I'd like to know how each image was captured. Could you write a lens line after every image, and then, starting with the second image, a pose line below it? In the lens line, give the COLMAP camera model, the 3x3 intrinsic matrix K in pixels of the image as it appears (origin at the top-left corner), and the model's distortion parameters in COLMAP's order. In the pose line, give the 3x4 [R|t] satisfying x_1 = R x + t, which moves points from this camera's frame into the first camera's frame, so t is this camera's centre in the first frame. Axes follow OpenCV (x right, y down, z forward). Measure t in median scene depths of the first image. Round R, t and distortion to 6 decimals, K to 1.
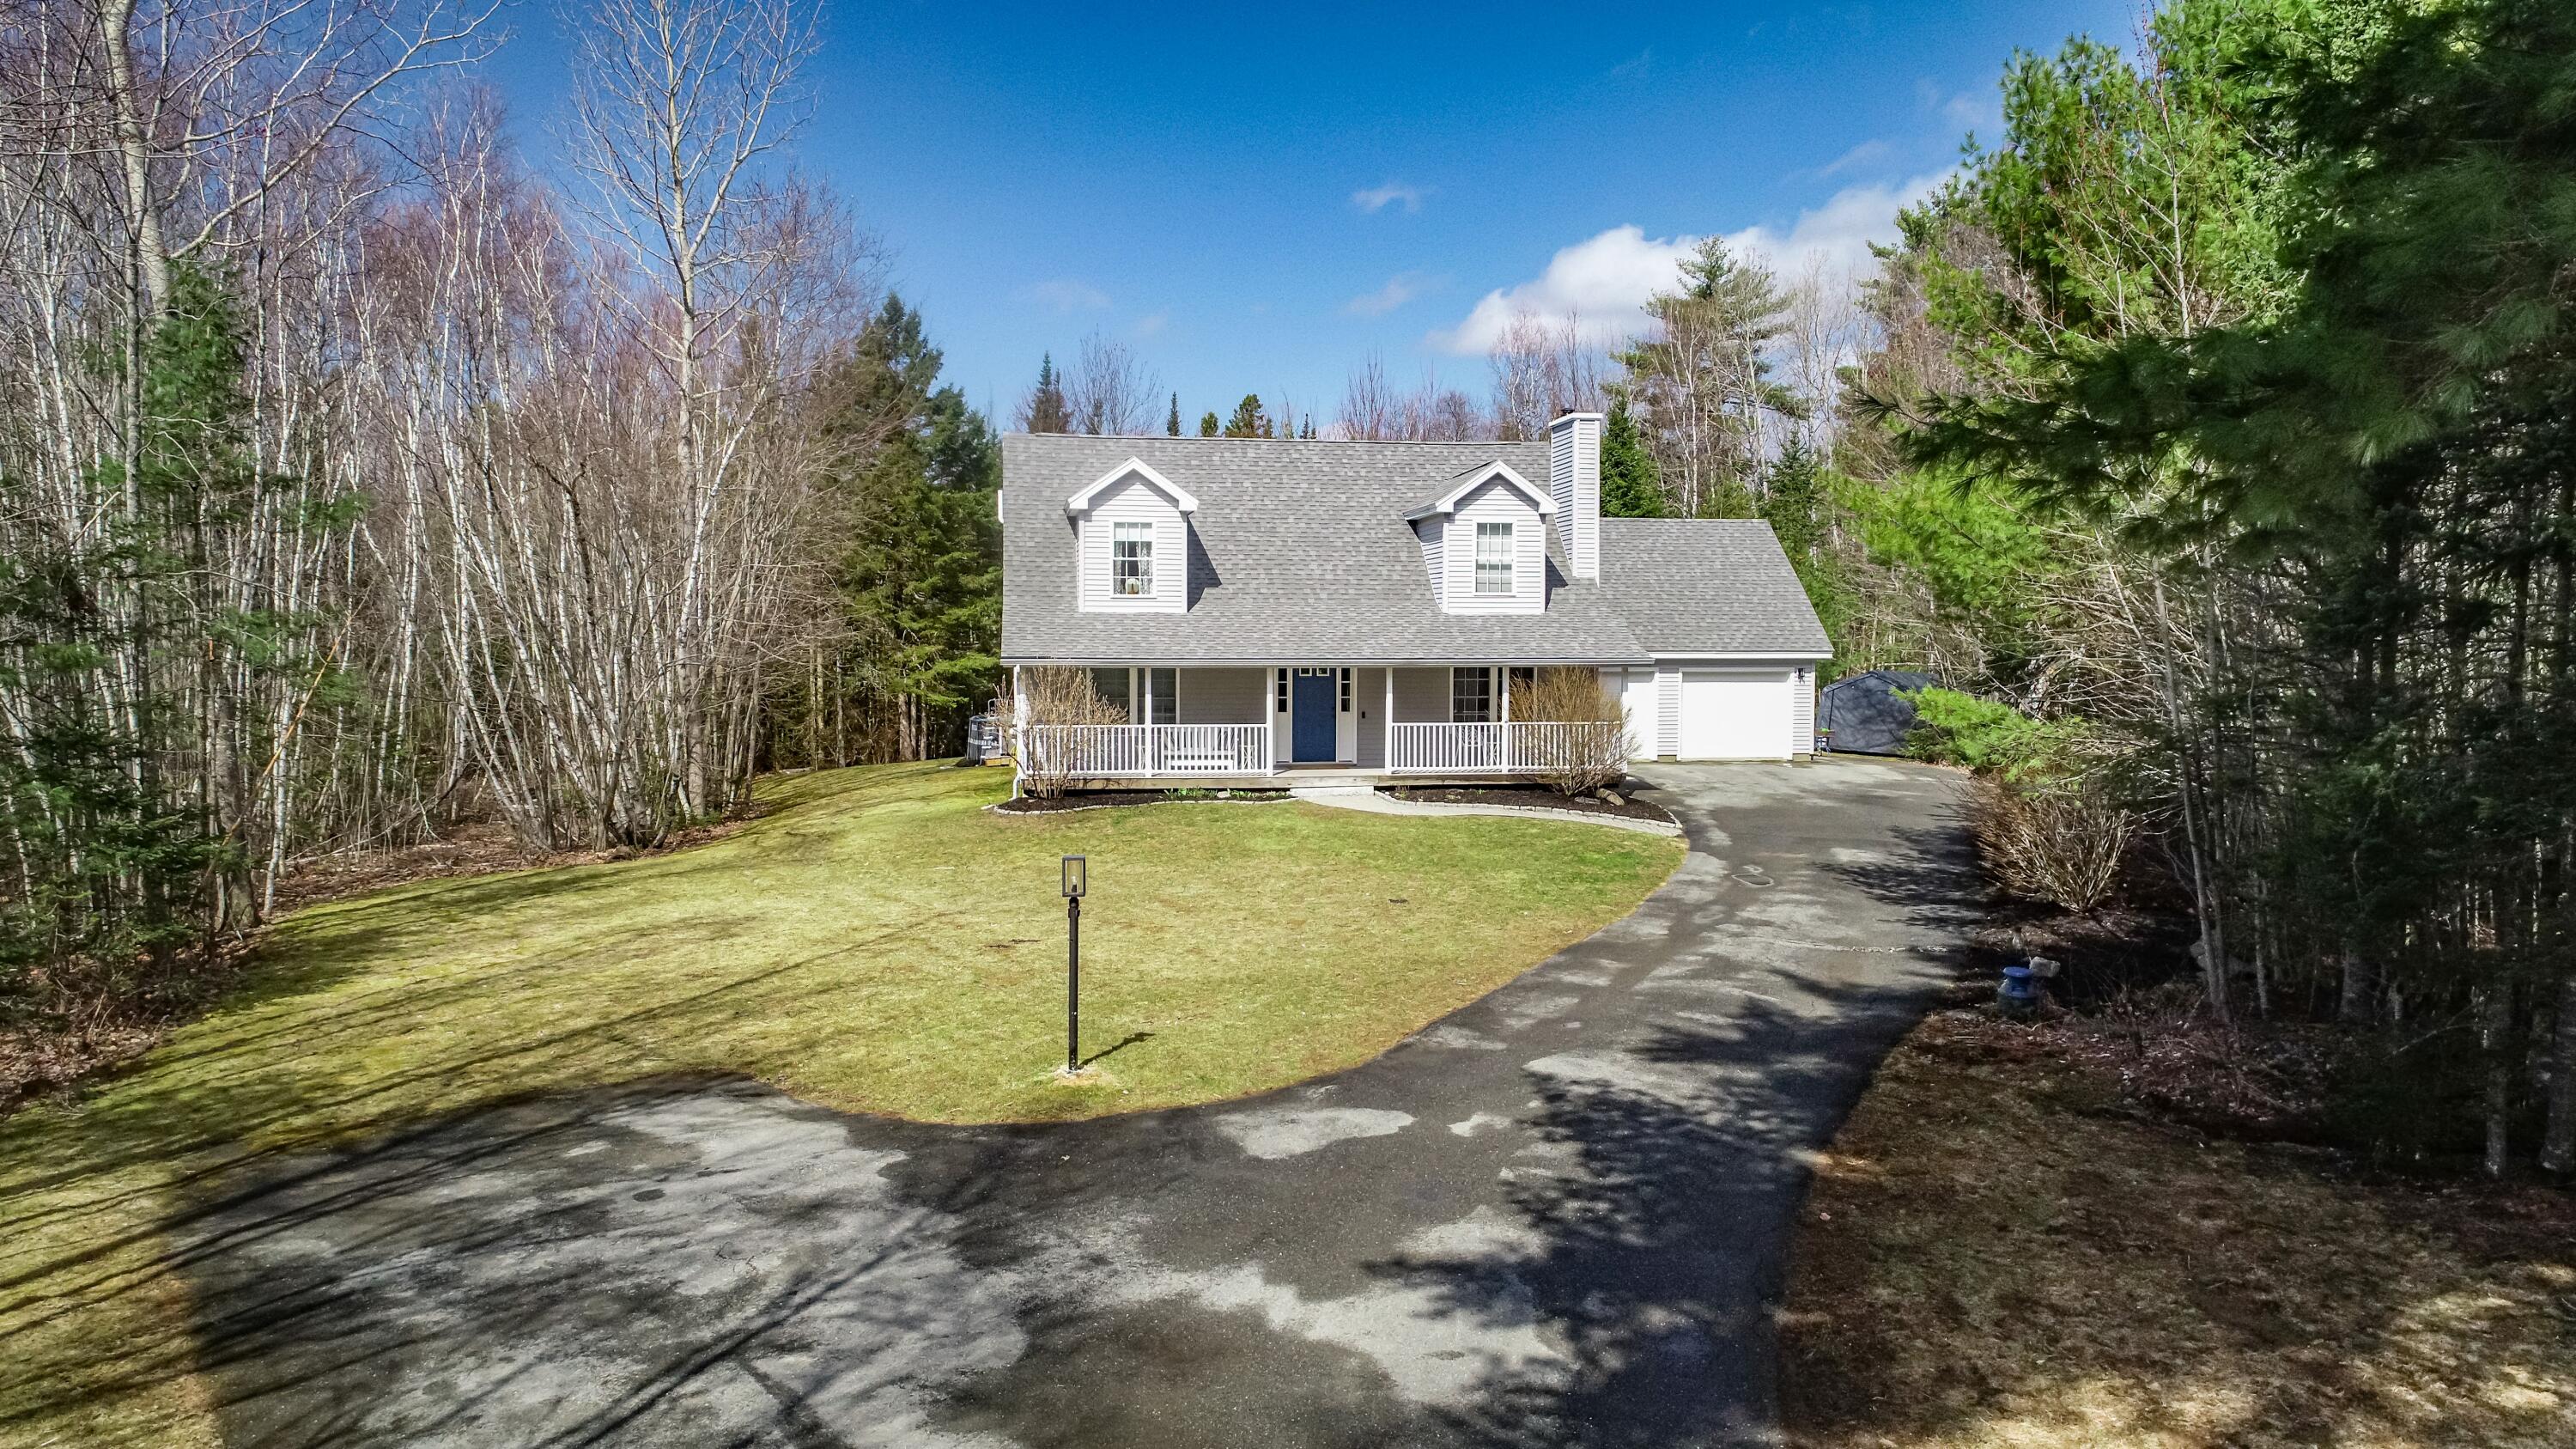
lens RADIAL K [[1756.7, 0, 1288.0], [0, 1756.7, 724.5], [0, 0, 1]] dist [-0.000090, 0.000444]
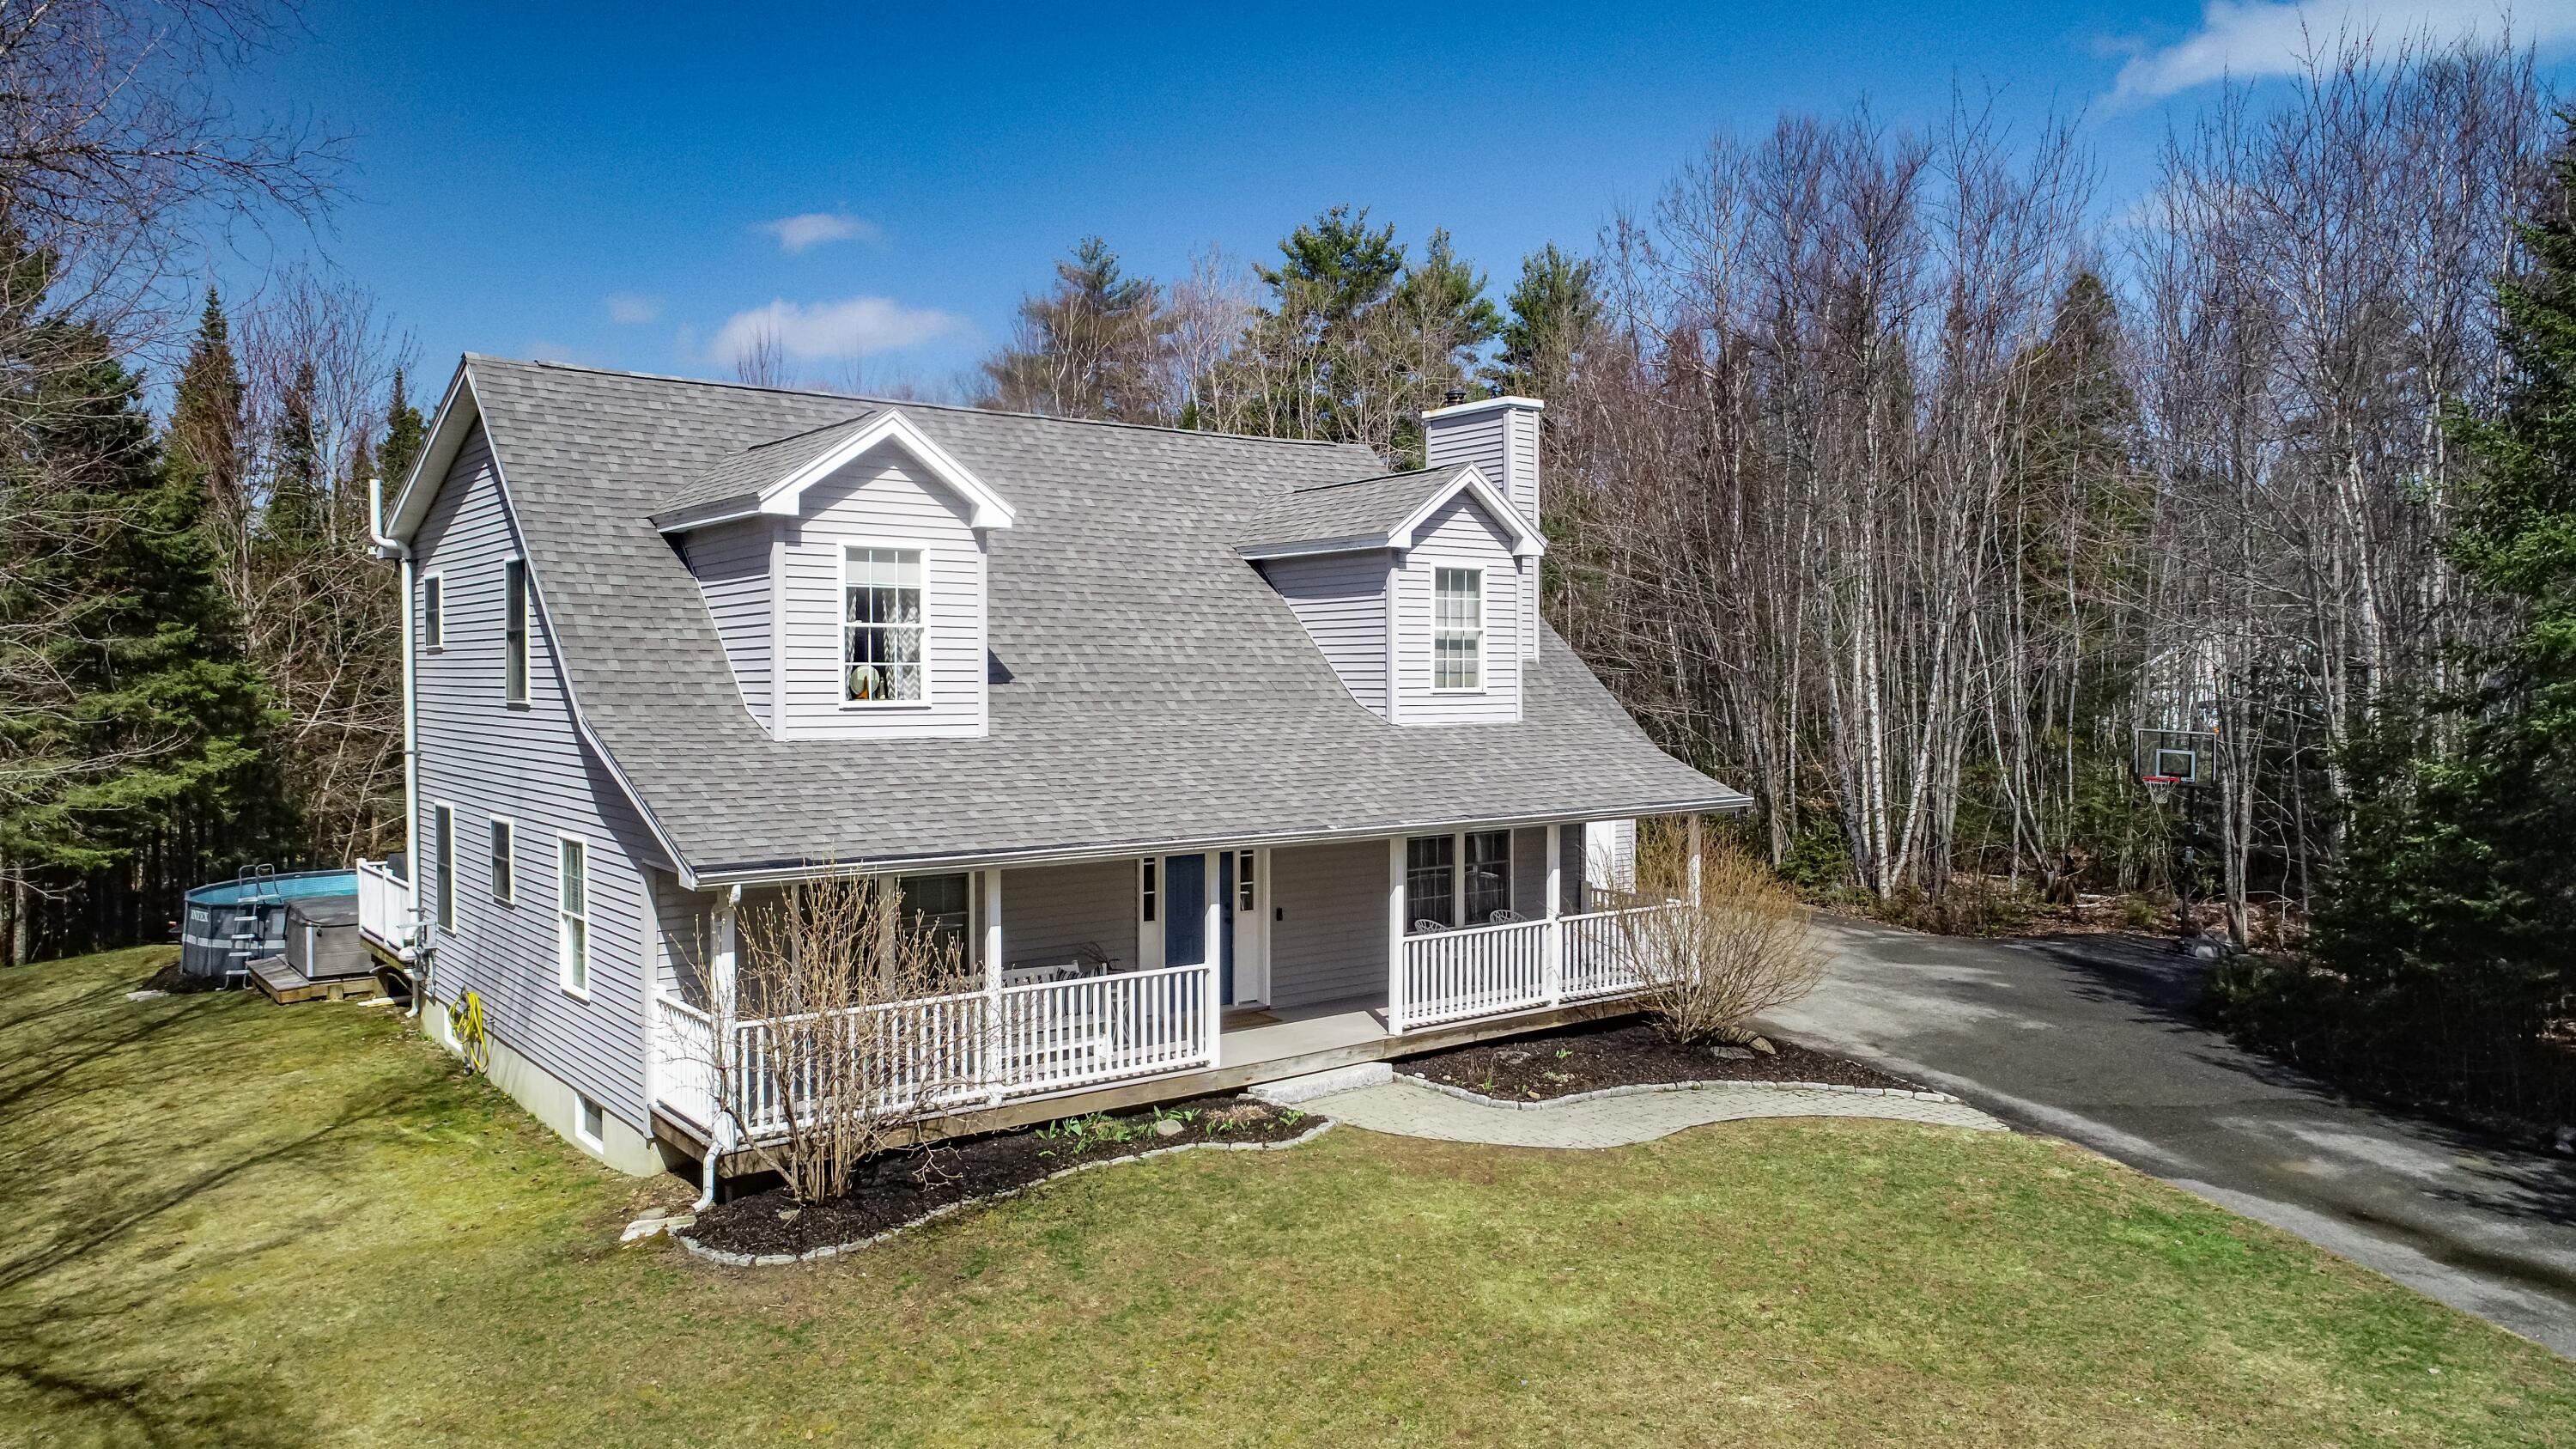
lens RADIAL K [[1756.7, 0, 1288.0], [0, 1756.7, 724.5], [0, 0, 1]] dist [-0.000090, 0.000444]
pose [[0.872749, -0.017662, 0.487849, -0.222907], [0.031880, 0.999274, -0.020856, -0.053816], [-0.487127, 0.033755, 0.872679, 0.529053]]
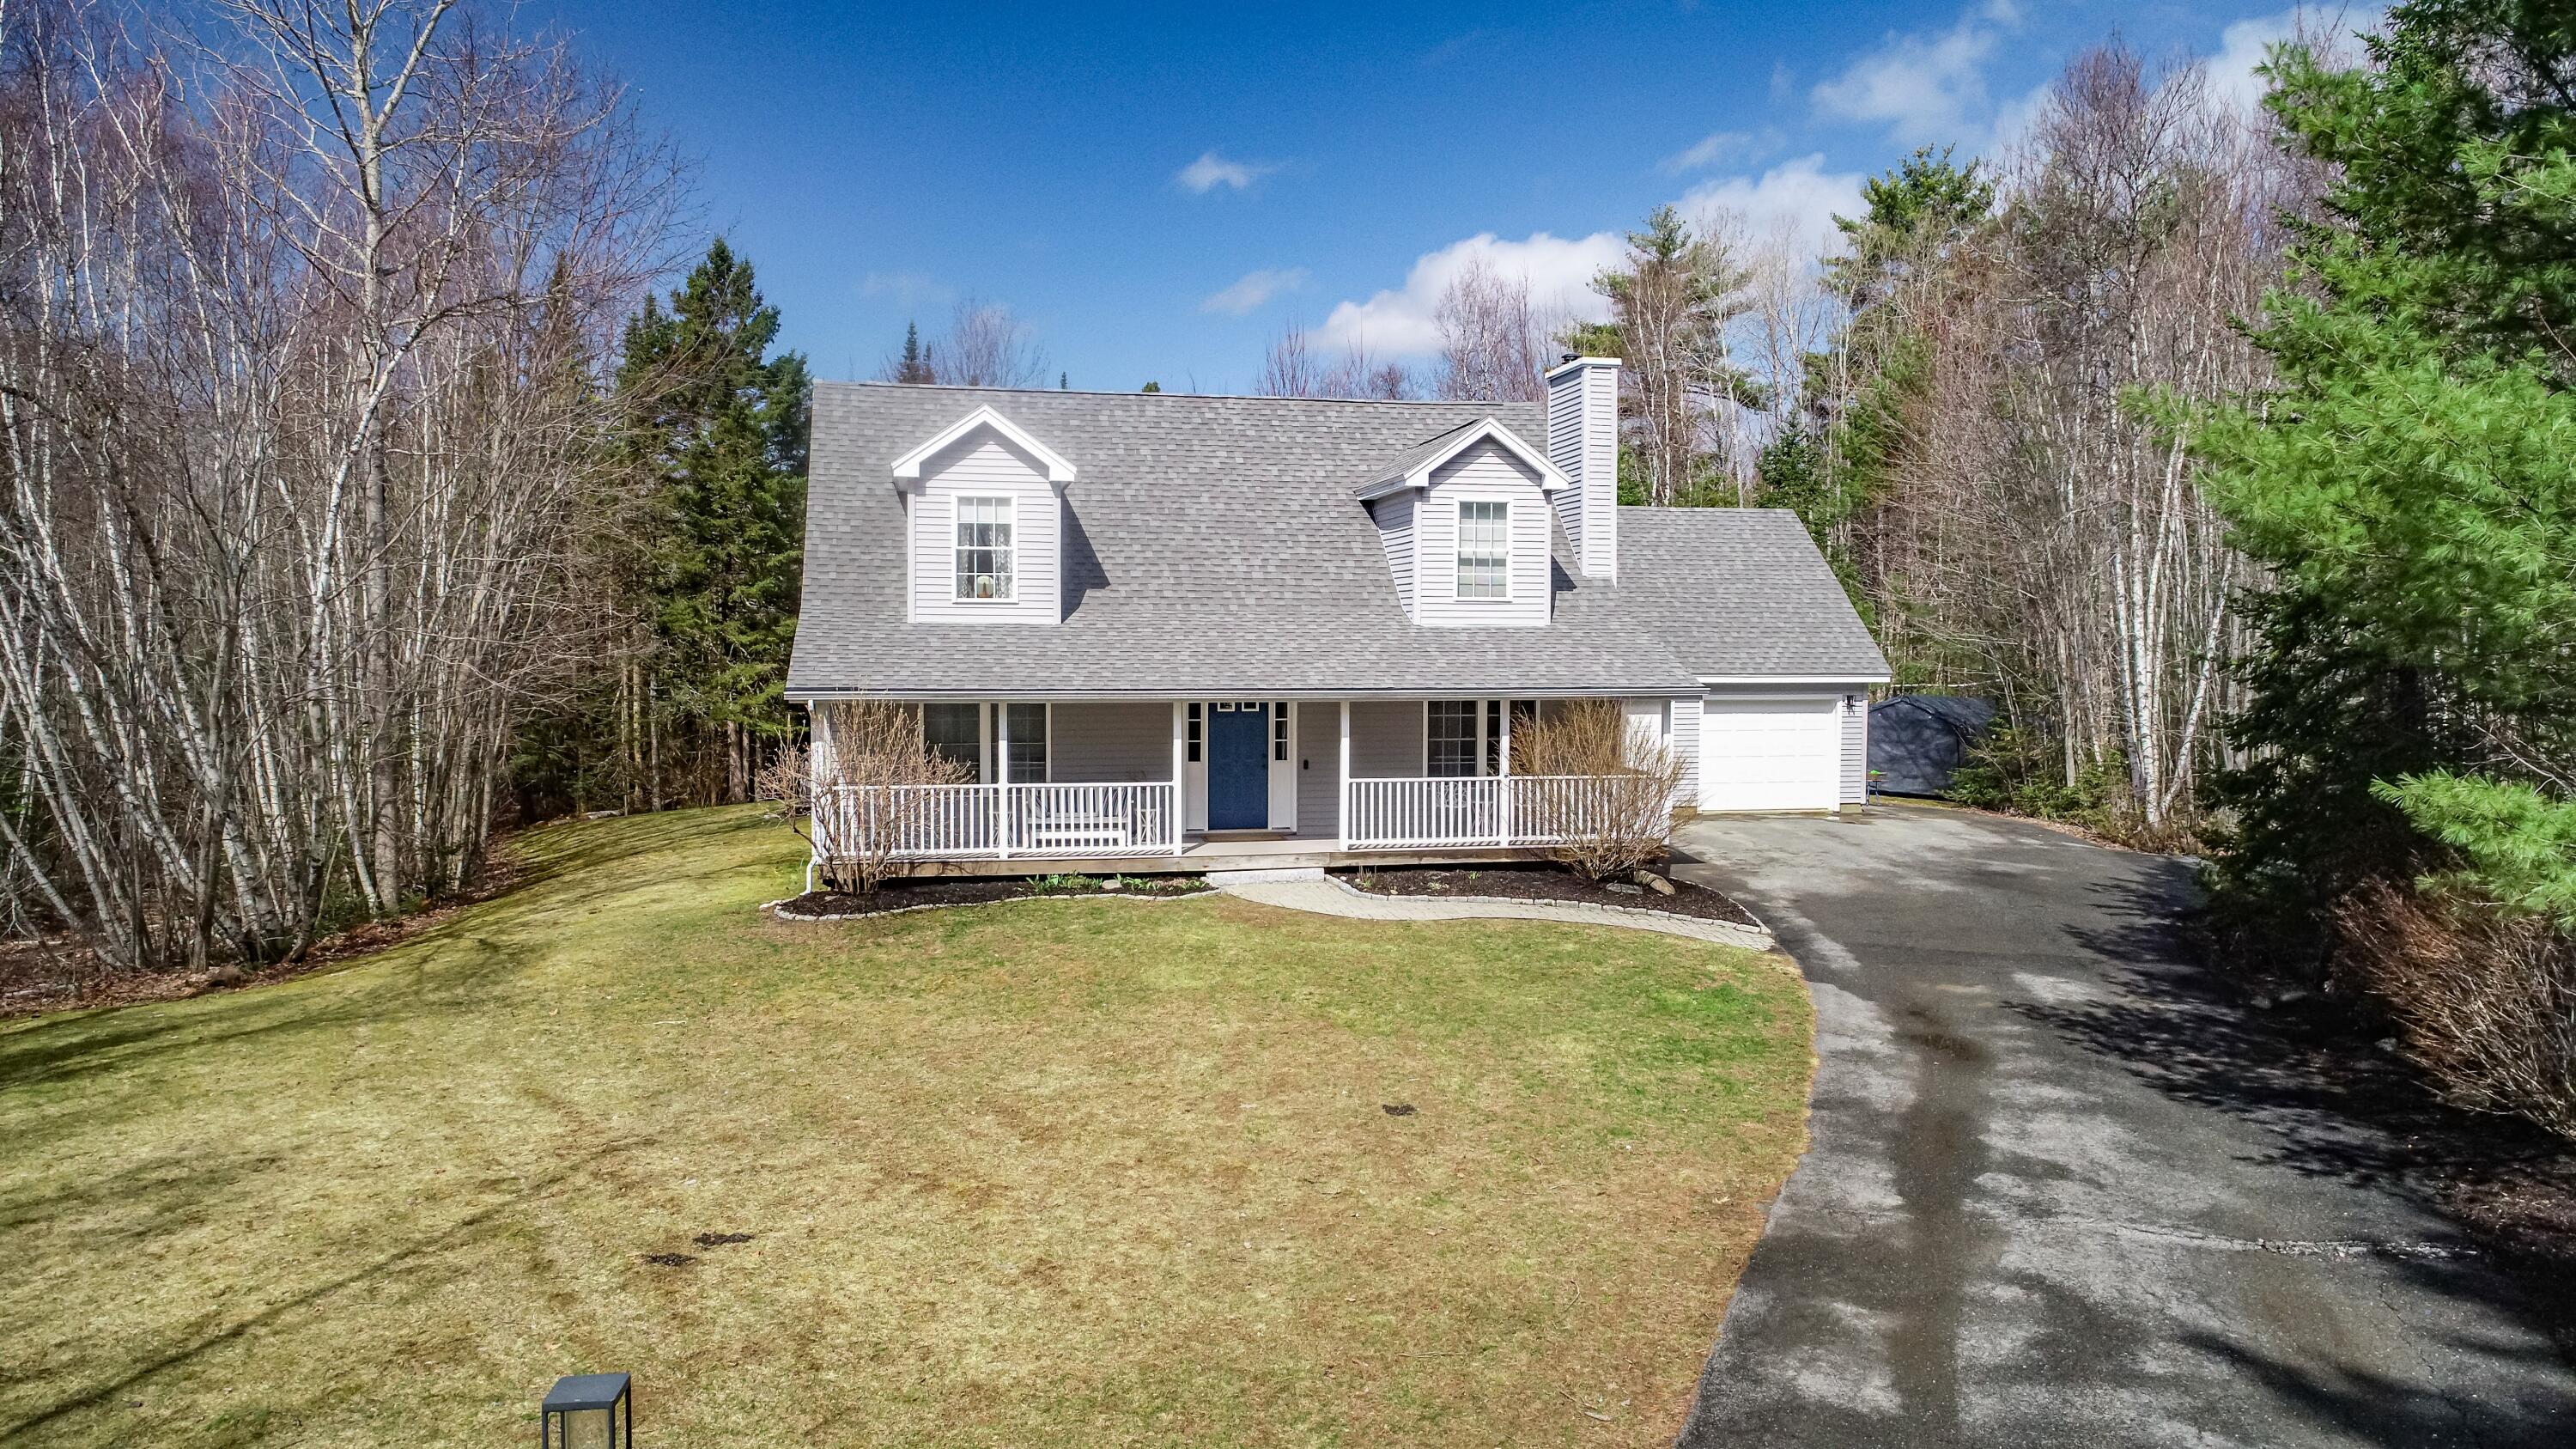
lens RADIAL K [[1766.8, 0, 1288.0], [0, 1766.8, 724.5], [0, 0, 1]] dist [-0.023804, -0.000727]
pose [[0.998458, -0.001942, 0.055474, -0.005013], [0.002298, 0.999977, -0.006361, -0.017702], [-0.055461, 0.006479, 0.998440, 0.274553]]
